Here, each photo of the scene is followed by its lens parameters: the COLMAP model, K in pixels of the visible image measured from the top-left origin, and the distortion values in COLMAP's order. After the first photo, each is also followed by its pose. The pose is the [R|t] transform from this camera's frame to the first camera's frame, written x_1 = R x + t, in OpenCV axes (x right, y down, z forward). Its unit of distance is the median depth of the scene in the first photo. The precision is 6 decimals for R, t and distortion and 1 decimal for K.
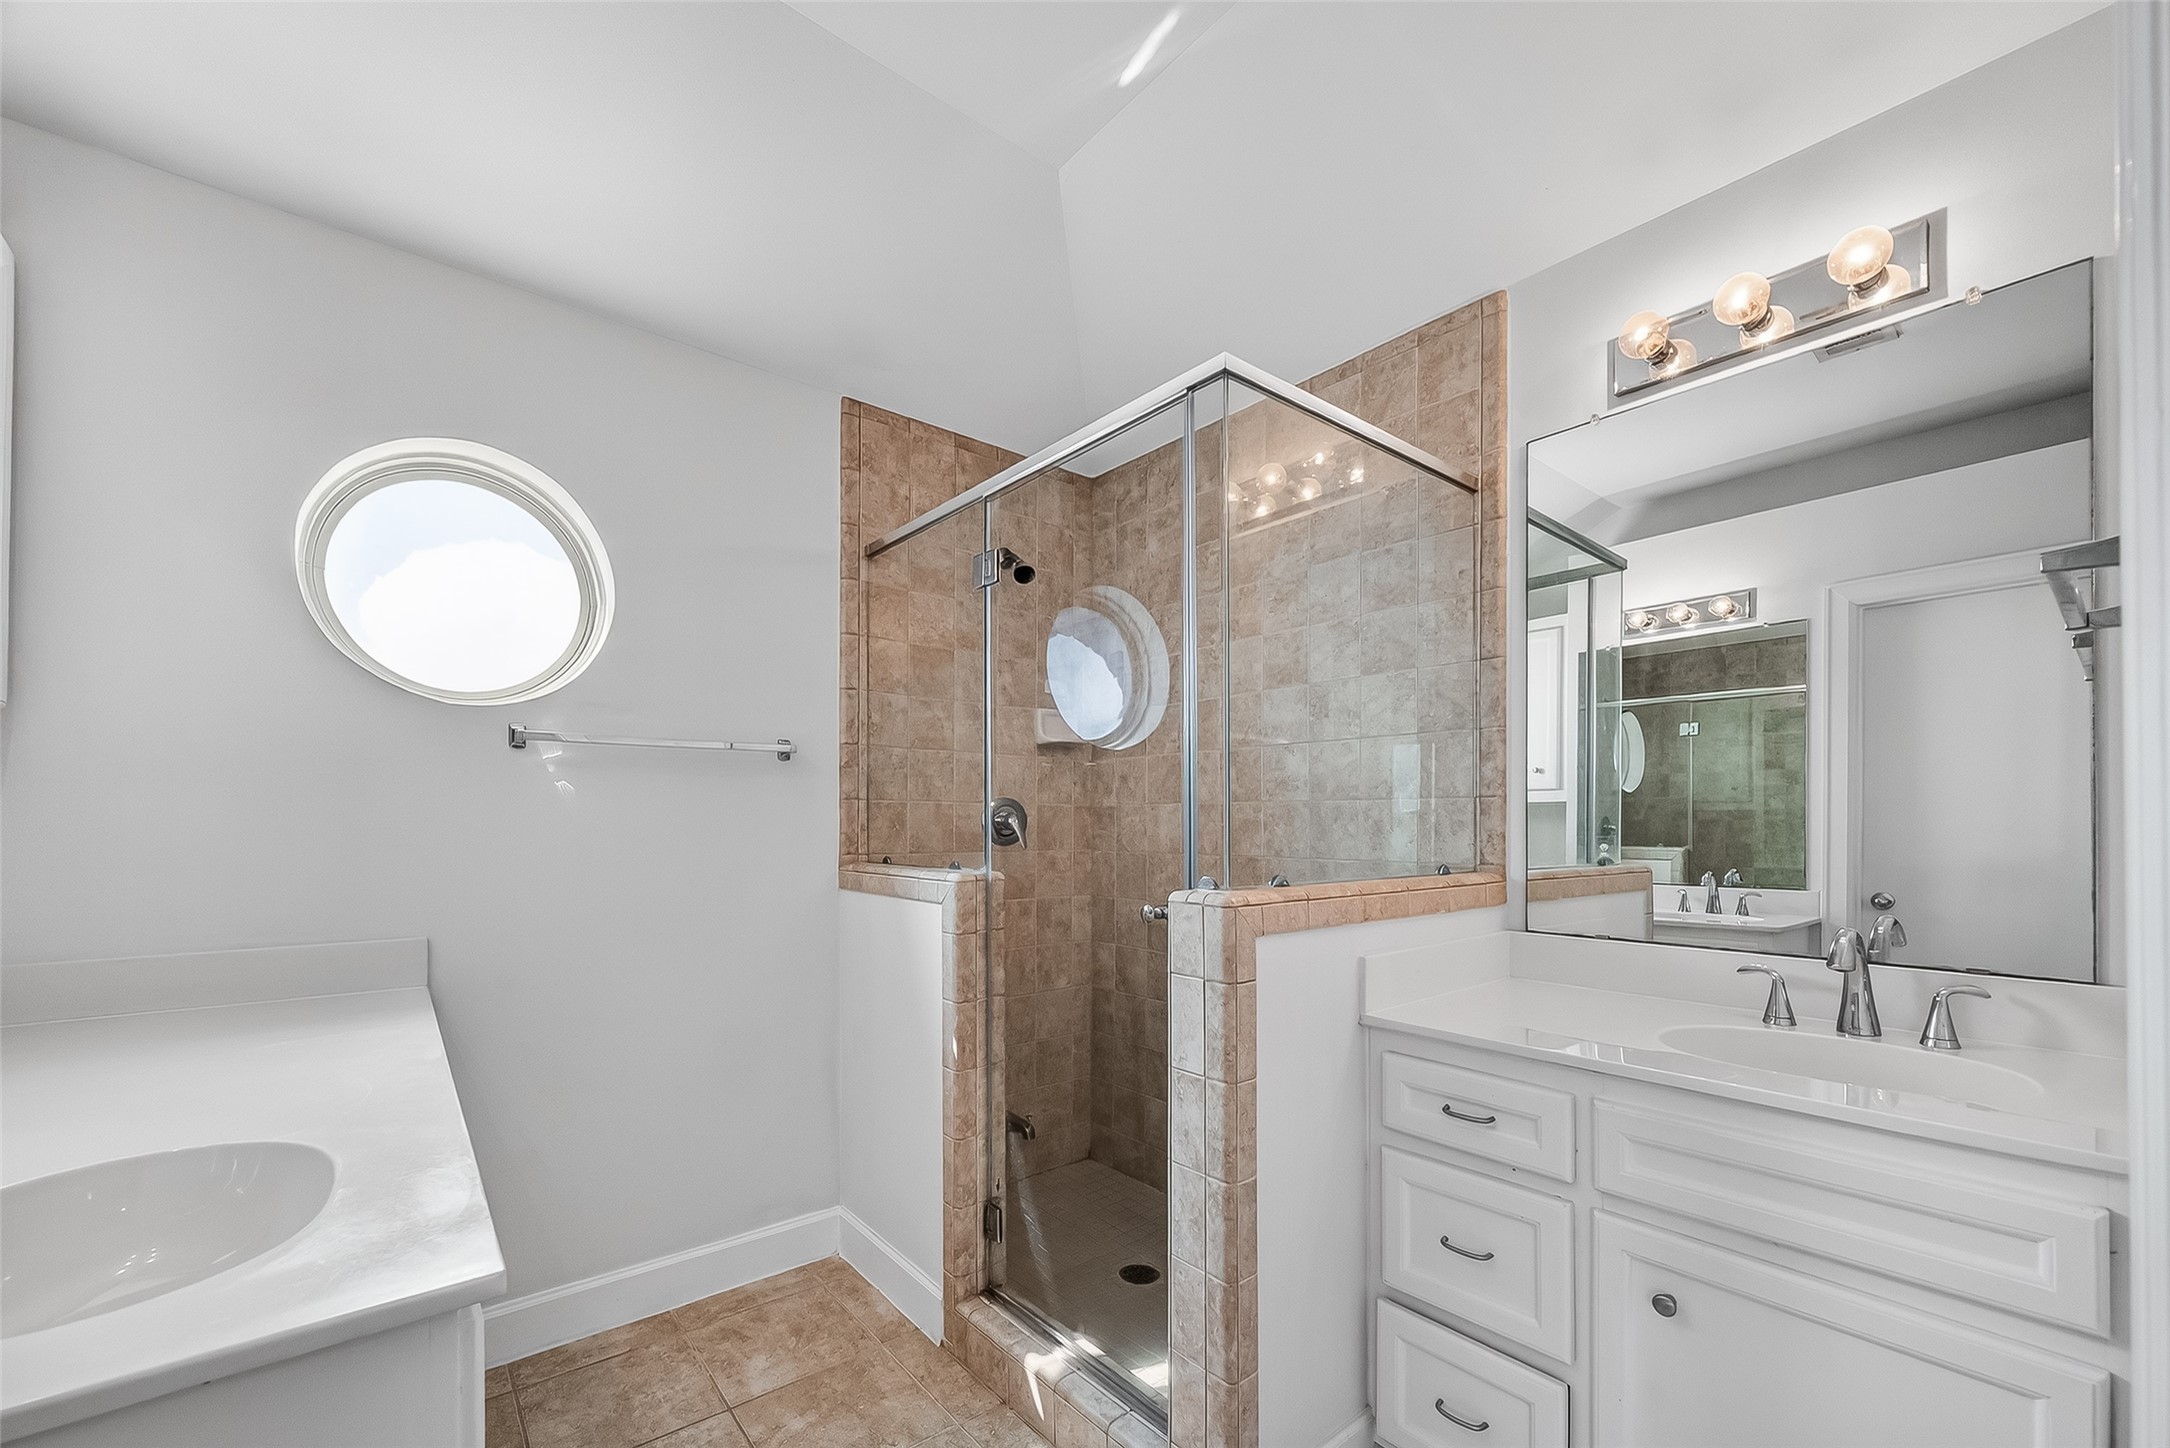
lens RADIAL K [[874.5, 0, 1090.9], [0, 874.5, 769.9], [0, 0, 1]] dist [0.001983, -0.000008]
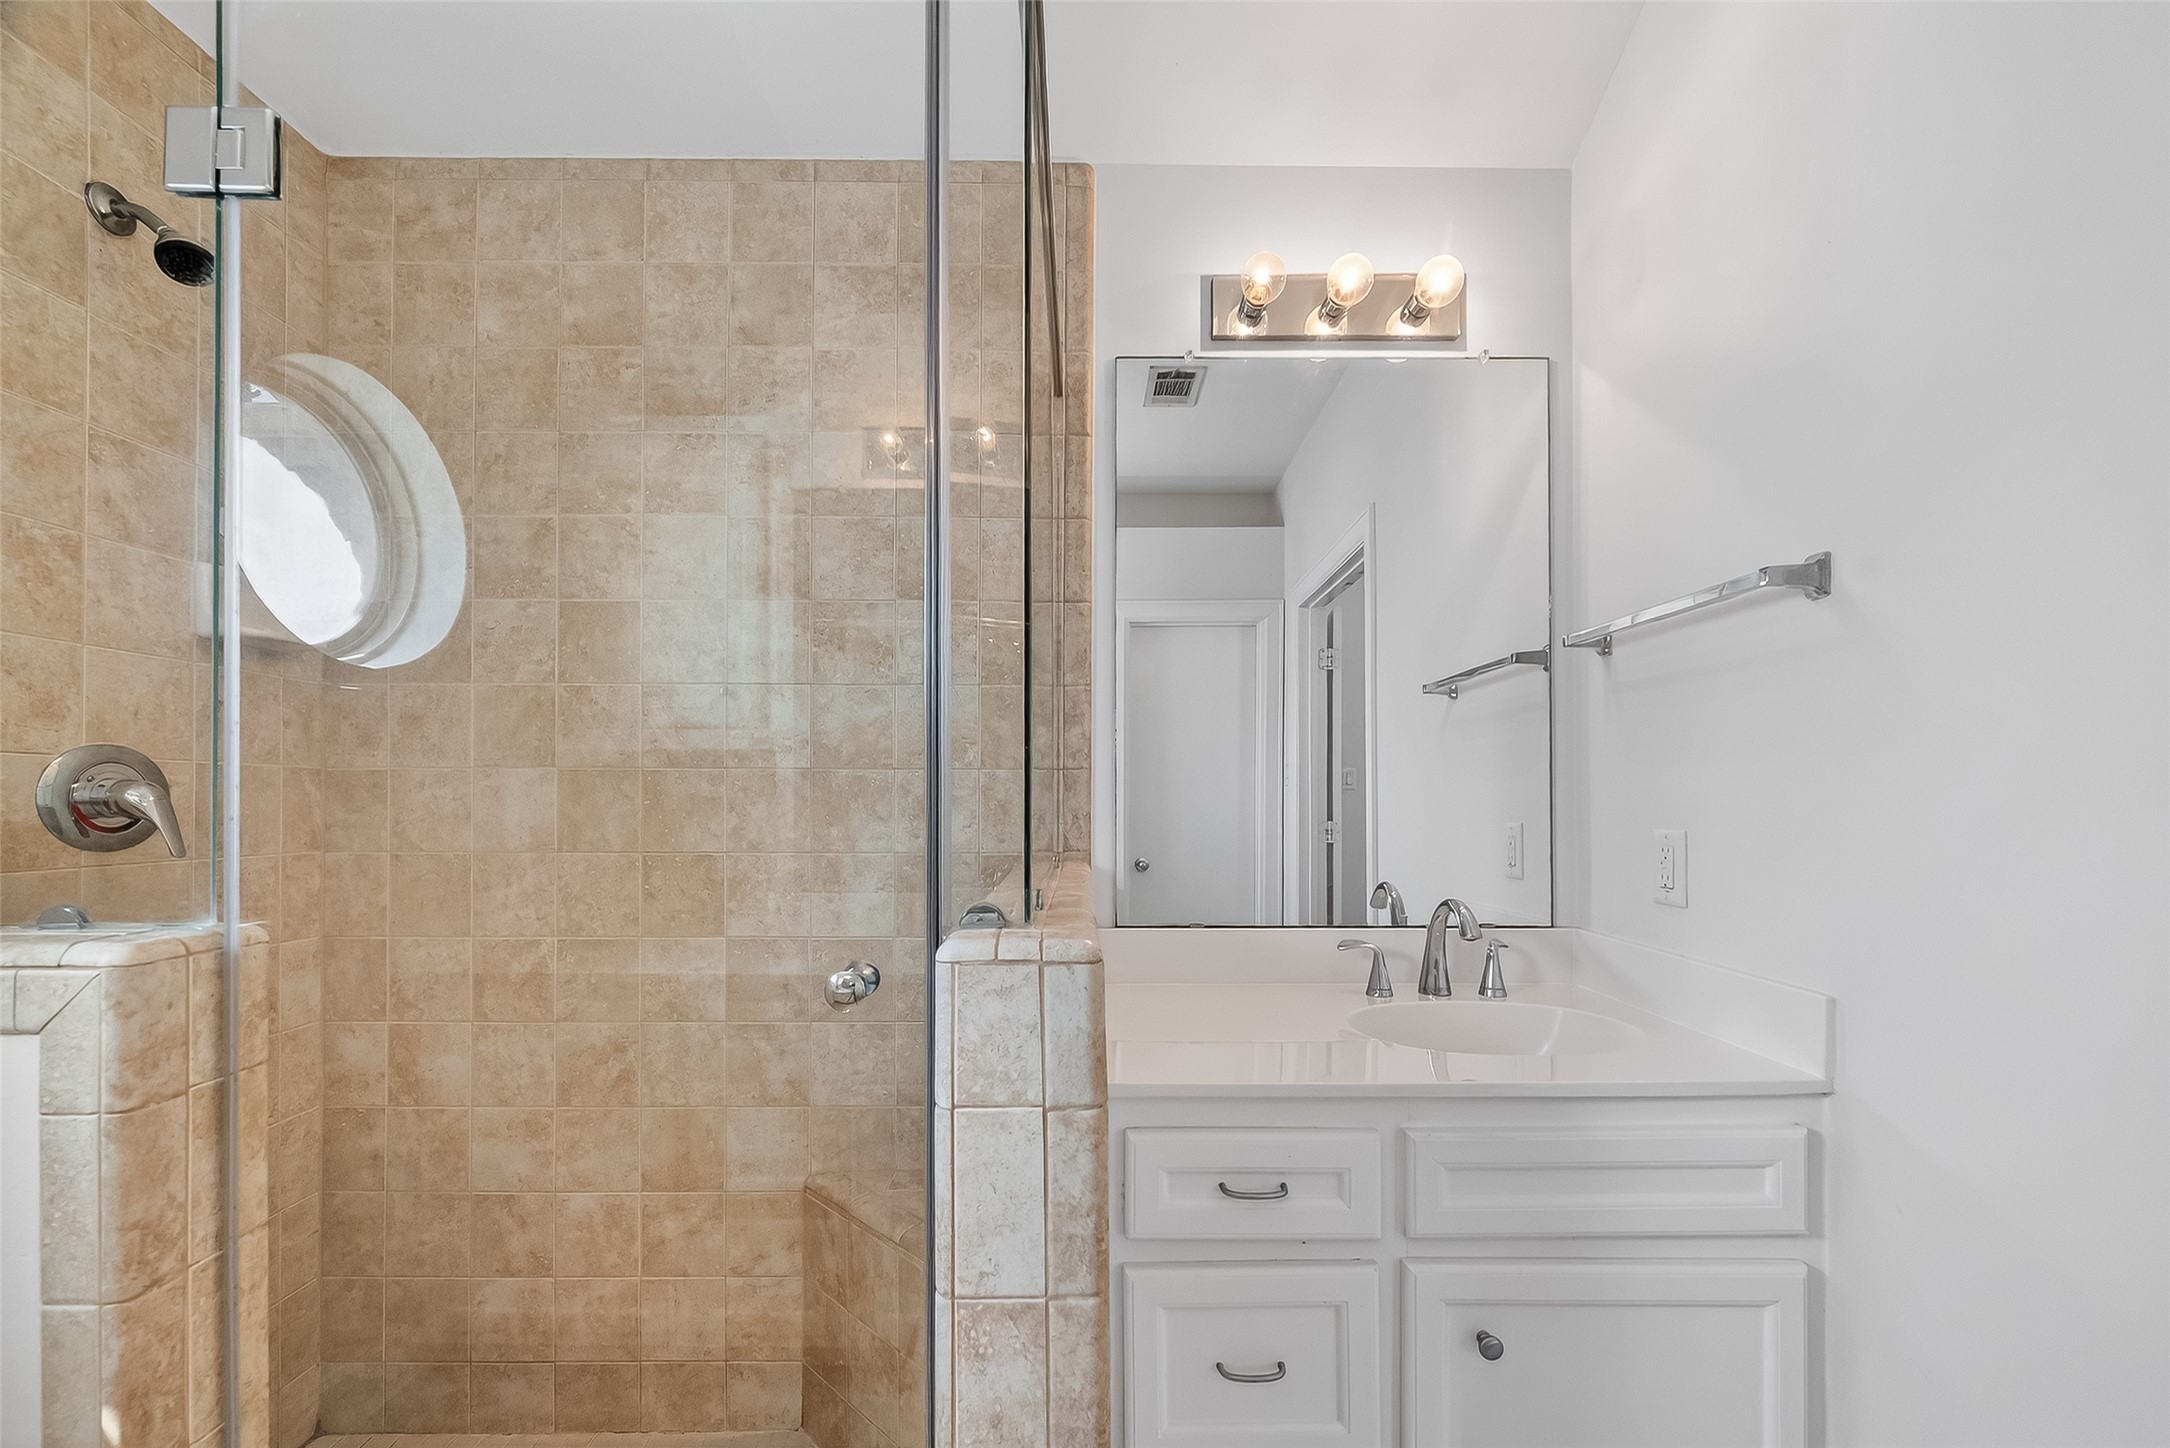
lens RADIAL K [[886.0, 0, 1088.7], [0, 886.0, 774.1], [0, 0, 1]] dist [-0.001540, 0.000033]
pose [[0.634205, 0.022028, 0.772851, -0.180464], [-0.047867, 0.998795, 0.010812, 0.025469], [-0.771682, -0.043852, 0.634496, 0.455806]]
